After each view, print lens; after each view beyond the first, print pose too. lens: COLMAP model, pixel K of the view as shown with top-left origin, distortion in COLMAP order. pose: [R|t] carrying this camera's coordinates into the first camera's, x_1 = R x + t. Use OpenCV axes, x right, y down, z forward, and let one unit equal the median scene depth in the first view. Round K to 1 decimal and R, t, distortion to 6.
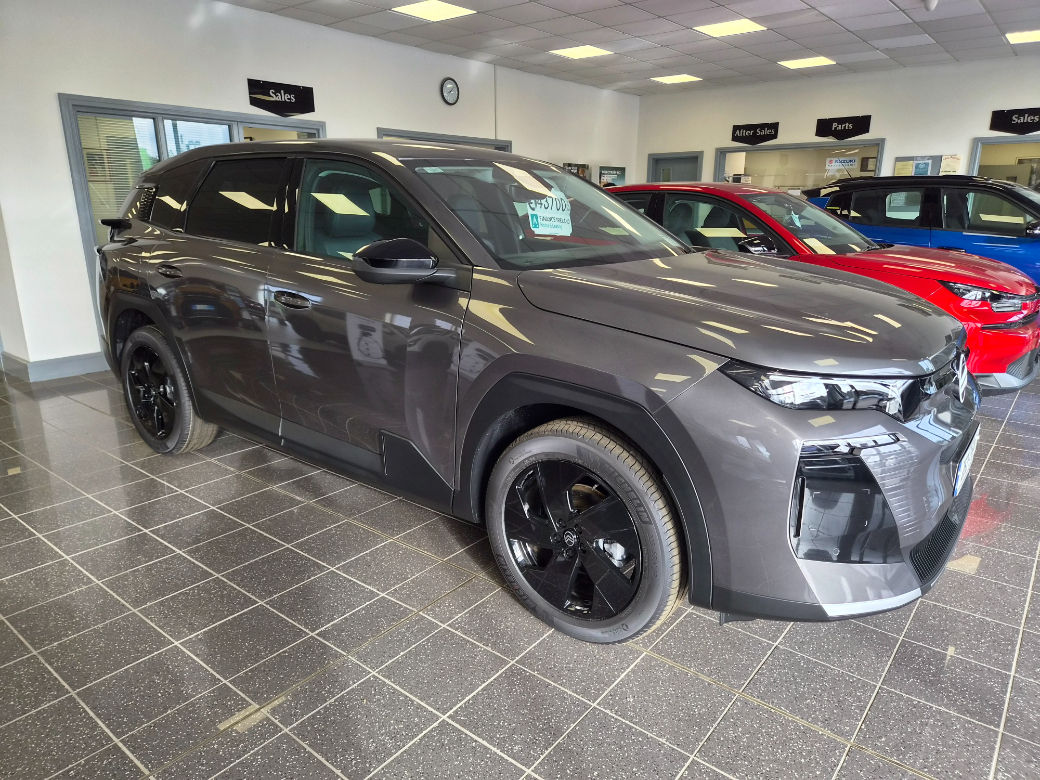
lens RADIAL K [[698.7, 0, 515.1], [0, 698.7, 389.7], [0, 0, 1]] dist [0.059618, -0.056565]
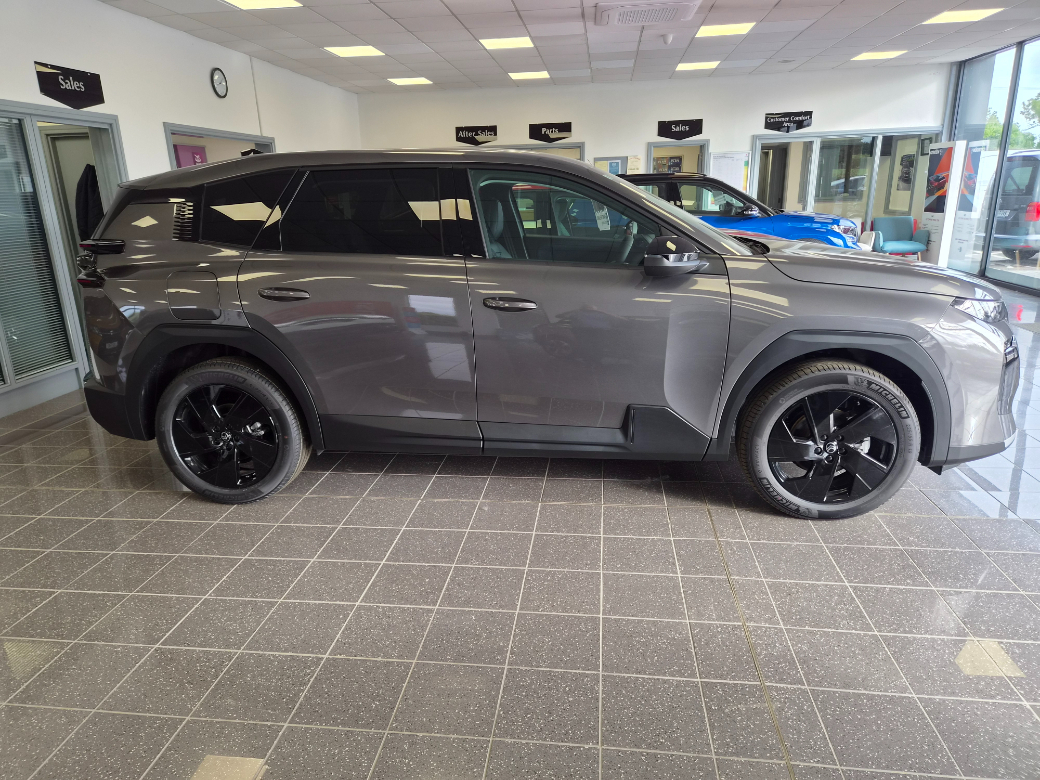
lens RADIAL K [[700.2, 0, 520.0], [0, 700.2, 390.0], [0, 0, 1]] dist [0.070013, -0.053990]
pose [[0.849910, -0.166594, 0.499899, -0.288337], [0.162020, 0.985368, 0.052919, -0.018817], [-0.501400, 0.036017, 0.864466, 0.024894]]
